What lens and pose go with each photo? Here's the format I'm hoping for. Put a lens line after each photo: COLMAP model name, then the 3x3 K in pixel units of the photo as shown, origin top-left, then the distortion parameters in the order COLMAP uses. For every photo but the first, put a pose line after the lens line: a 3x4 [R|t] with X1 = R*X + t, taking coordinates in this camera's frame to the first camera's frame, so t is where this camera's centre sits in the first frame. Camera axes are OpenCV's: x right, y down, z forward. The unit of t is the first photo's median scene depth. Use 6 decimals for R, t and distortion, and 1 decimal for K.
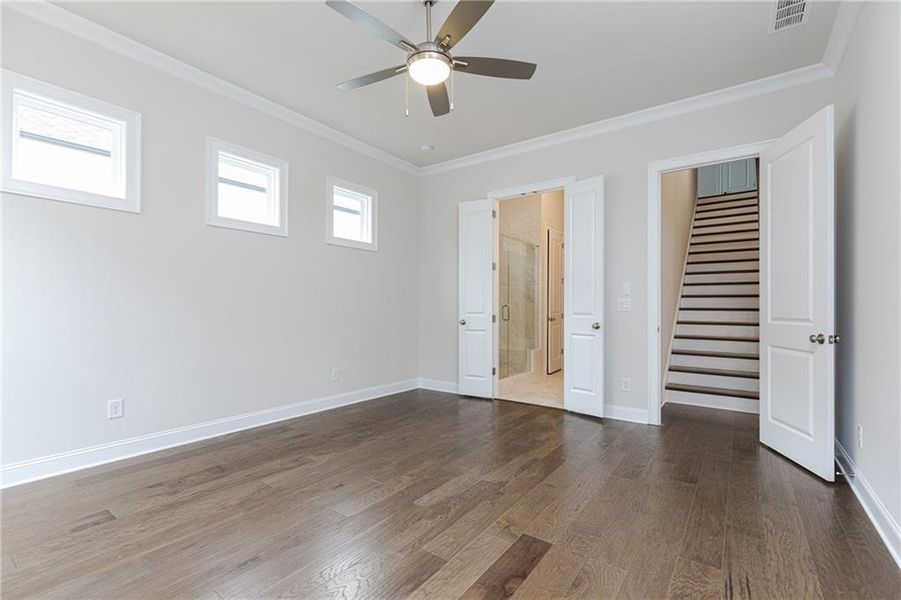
lens RADIAL K [[403.2, 0, 449.3], [0, 403.2, 303.8], [0, 0, 1]] dist [0.001210, 0.000101]
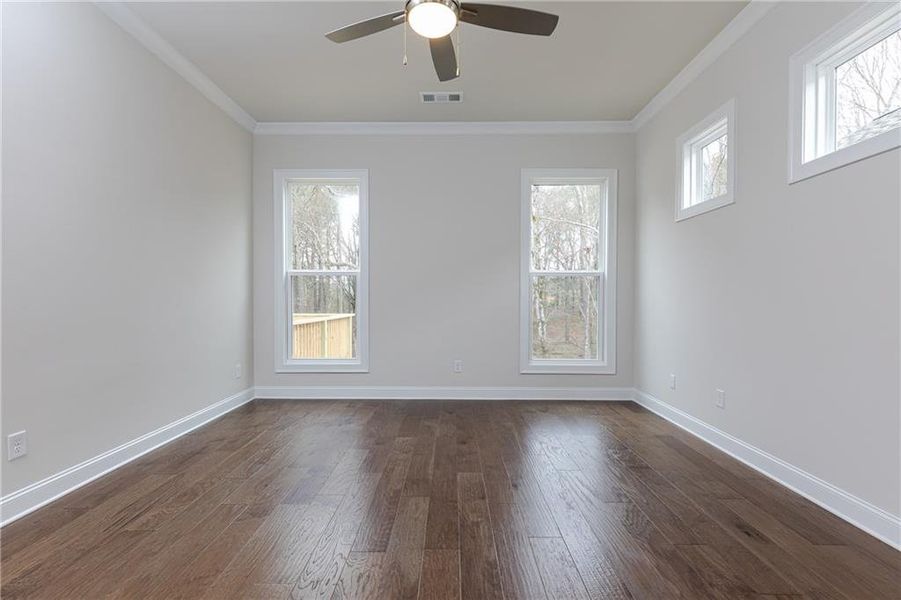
lens RADIAL K [[403.2, 0, 449.3], [0, 403.2, 303.8], [0, 0, 1]] dist [0.001210, 0.000101]
pose [[-0.814647, 0.001548, -0.579955, 0.349781], [-0.000861, 0.999992, 0.003879, 0.013571], [0.579956, 0.003659, -0.814640, 1.454813]]
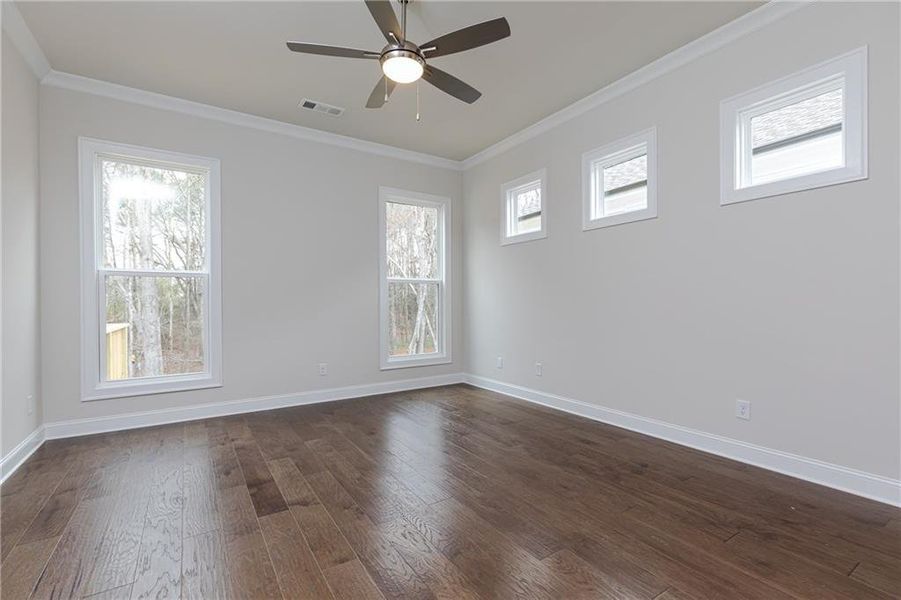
lens RADIAL K [[403.2, 0, 449.3], [0, 403.2, 303.8], [0, 0, 1]] dist [0.001210, 0.000101]
pose [[-0.353452, 0.000947, -0.935452, 0.724937], [0.010875, 0.999936, -0.003097, 0.013004], [0.935389, -0.011268, -0.353440, 1.239354]]
